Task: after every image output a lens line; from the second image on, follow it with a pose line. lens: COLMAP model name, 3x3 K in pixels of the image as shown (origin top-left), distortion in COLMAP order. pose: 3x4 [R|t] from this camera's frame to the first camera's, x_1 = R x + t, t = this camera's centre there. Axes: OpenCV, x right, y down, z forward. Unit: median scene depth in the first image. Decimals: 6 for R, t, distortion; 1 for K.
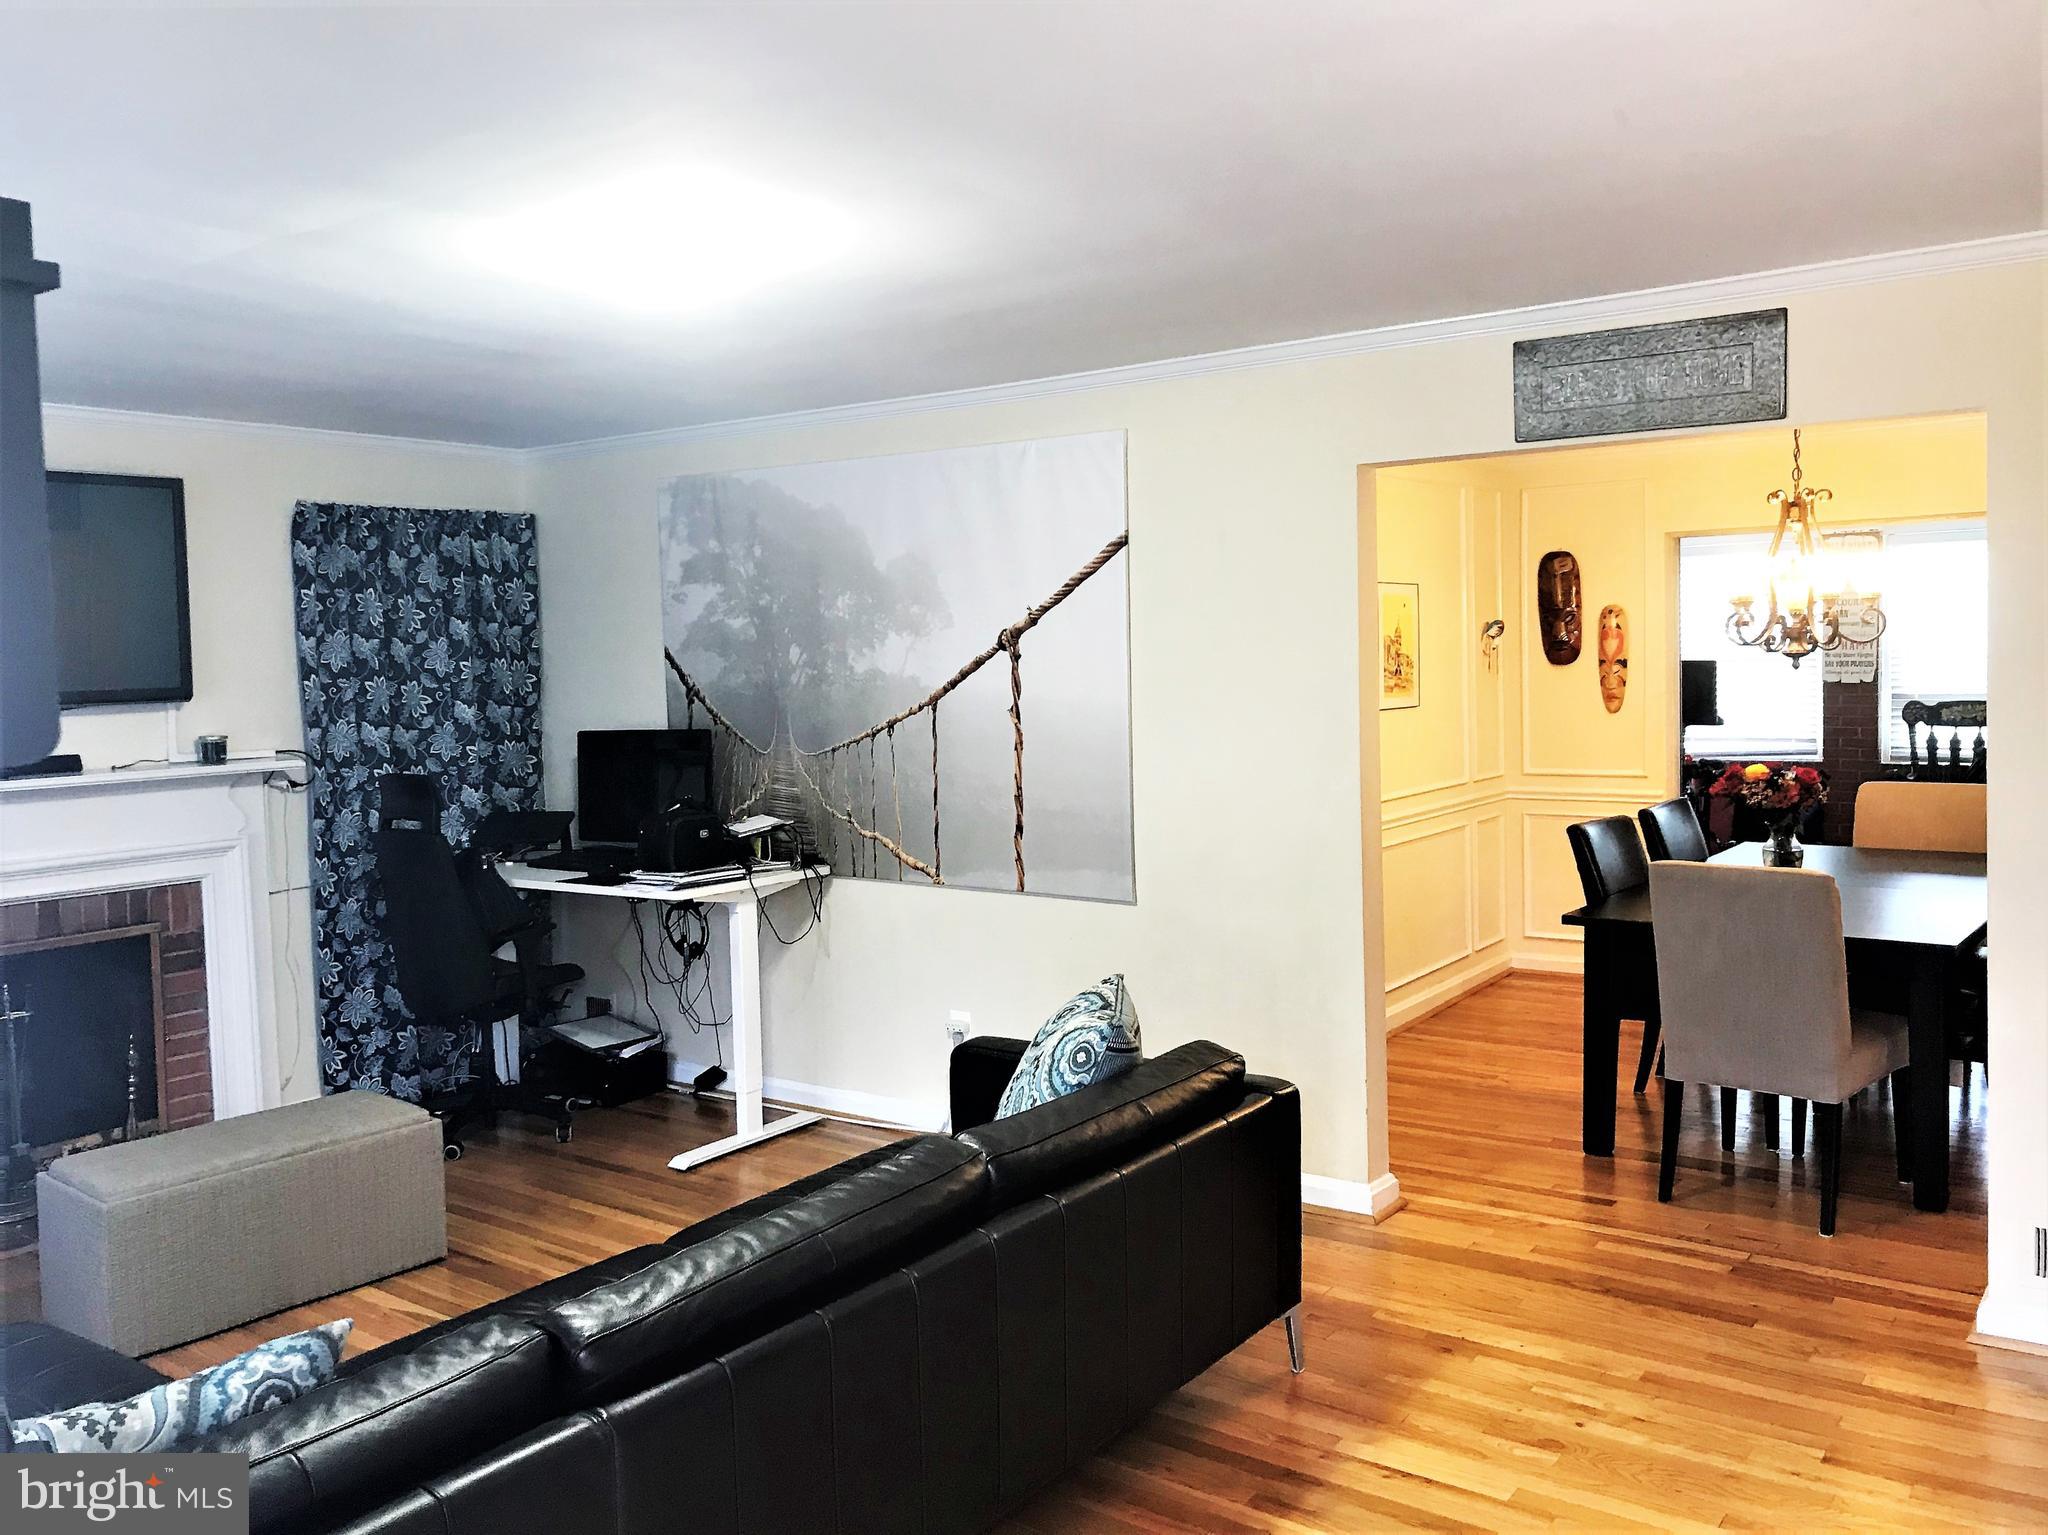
lens RADIAL K [[1684.0, 0, 1017.1], [0, 1684.0, 753.5], [0, 0, 1]] dist [0.013908, 0.003967]
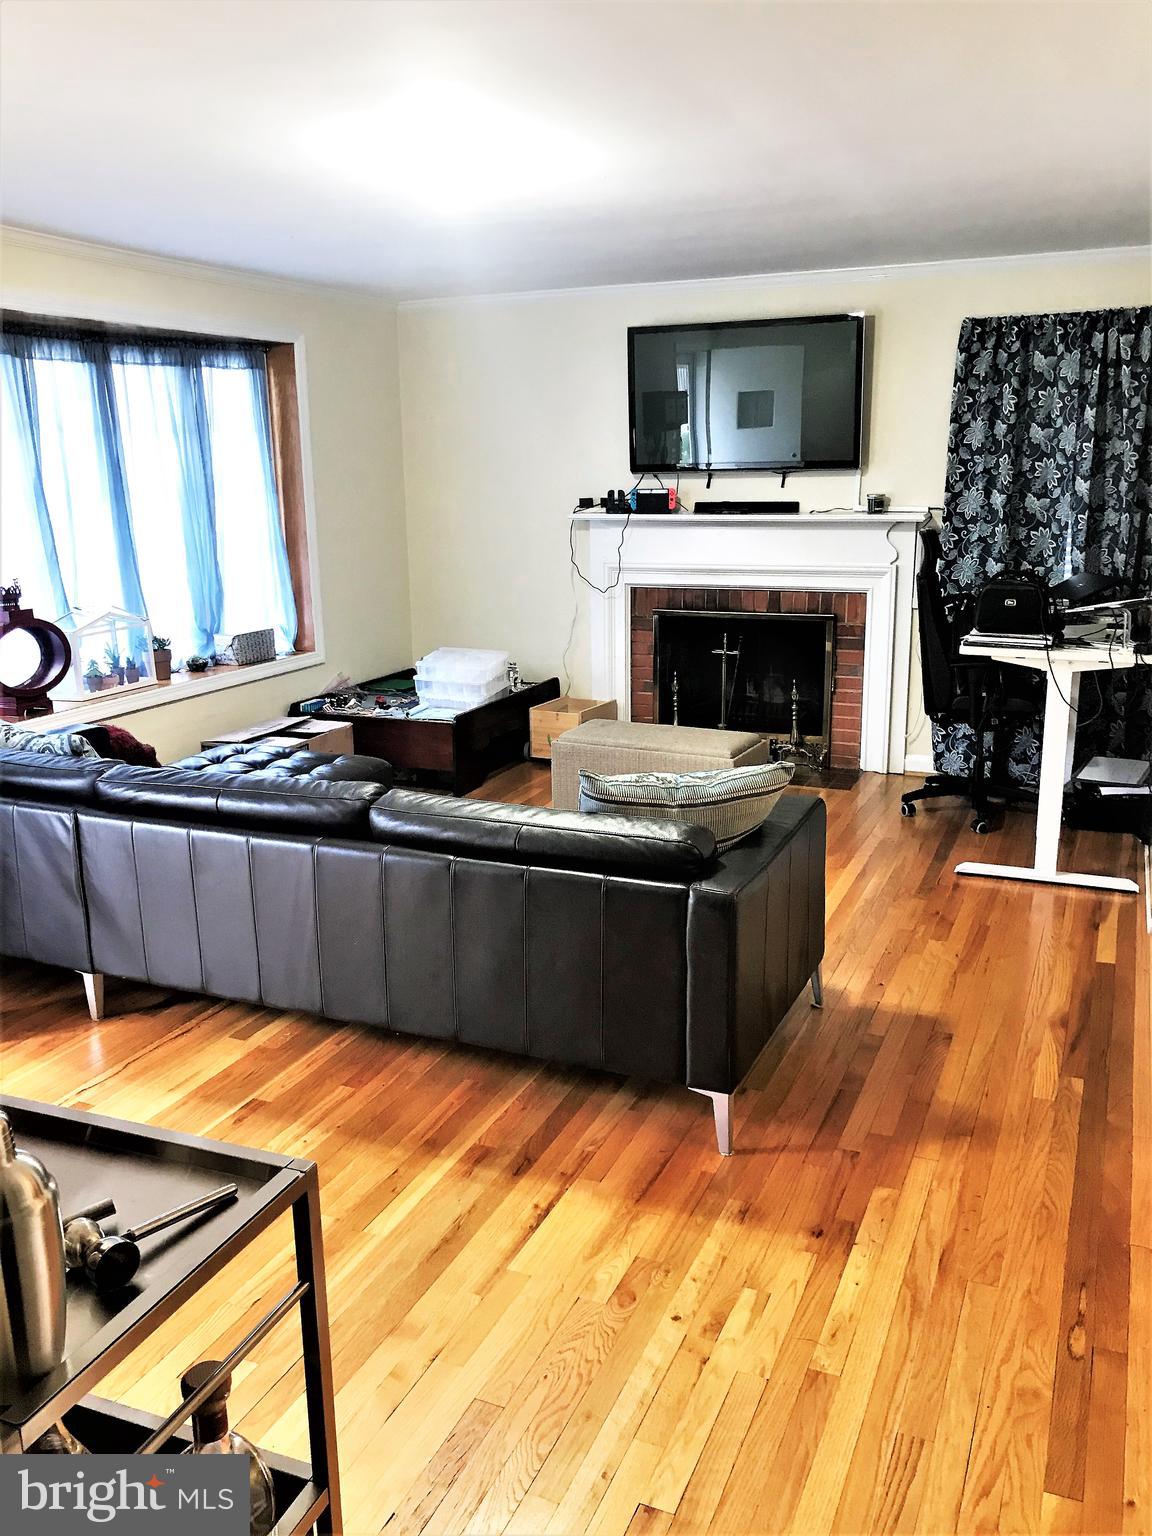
lens RADIAL K [[1263.0, 0, 575.3], [0, 1263.0, 757.5], [0, 0, 1]] dist [0.013908, 0.003967]
pose [[0.223899, 0.247174, -0.942748, 0.532681], [-0.051802, 0.968957, 0.241743, -0.039117], [0.973235, -0.005290, 0.229752, 0.466996]]
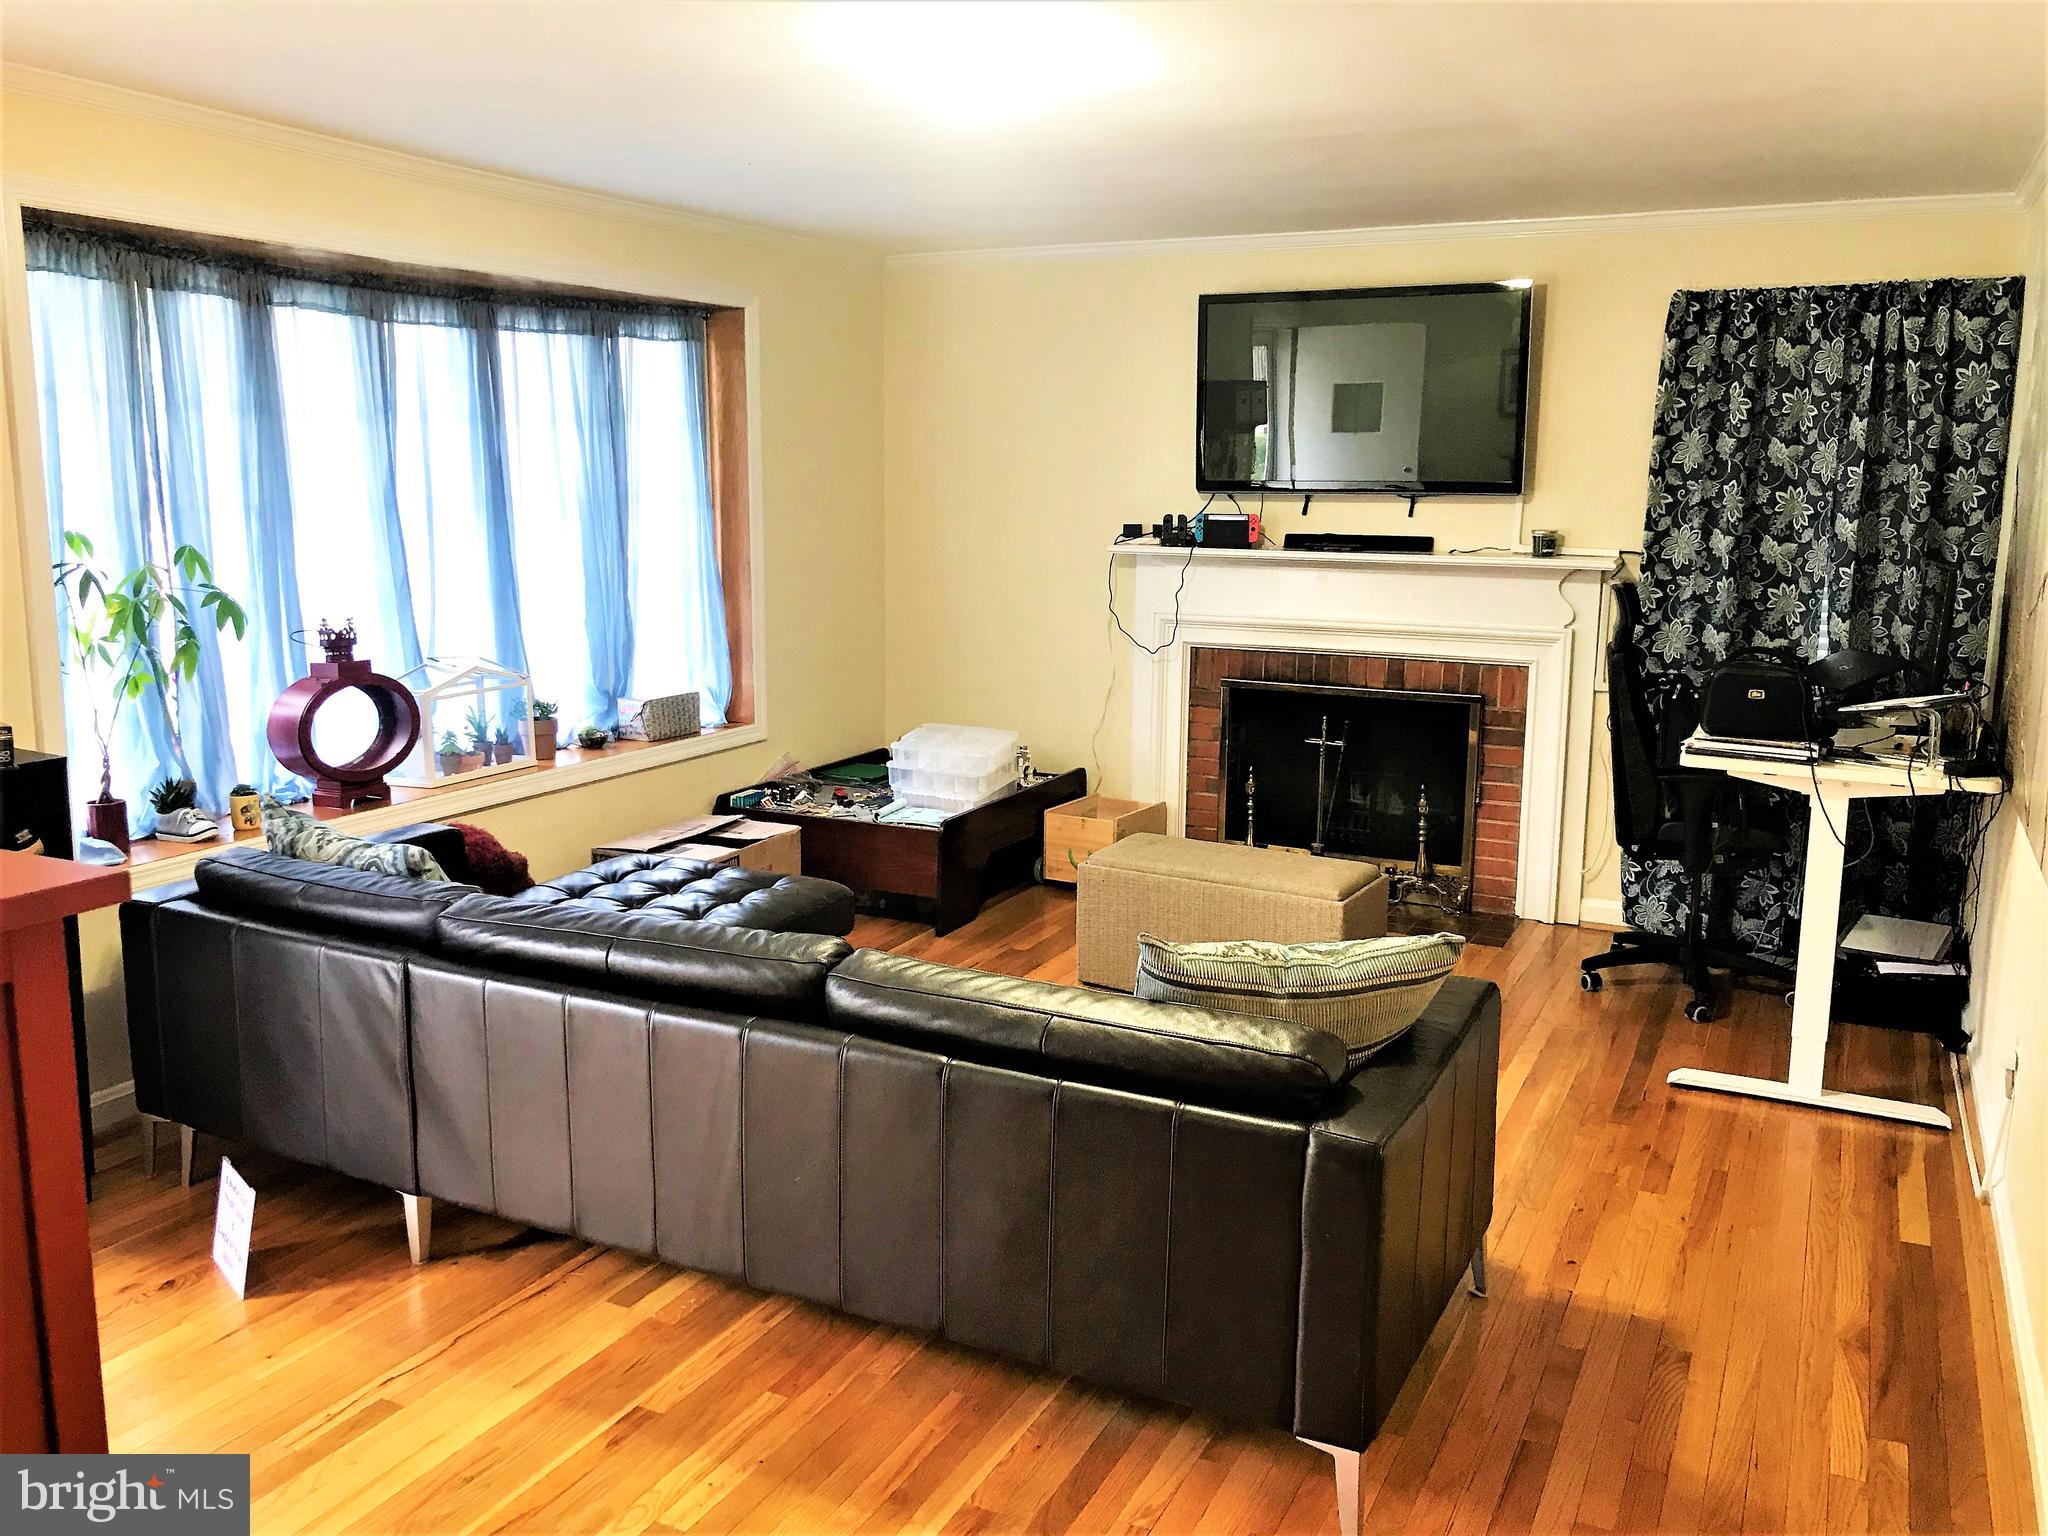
lens RADIAL K [[1684.0, 0, 1006.2], [0, 1684.0, 739.9], [0, 0, 1]] dist [0.013908, 0.003967]
pose [[0.169018, 0.187704, -0.967574, 0.478711], [-0.074056, 0.981342, 0.177438, -0.041733], [0.982827, 0.041665, 0.179765, 0.465635]]
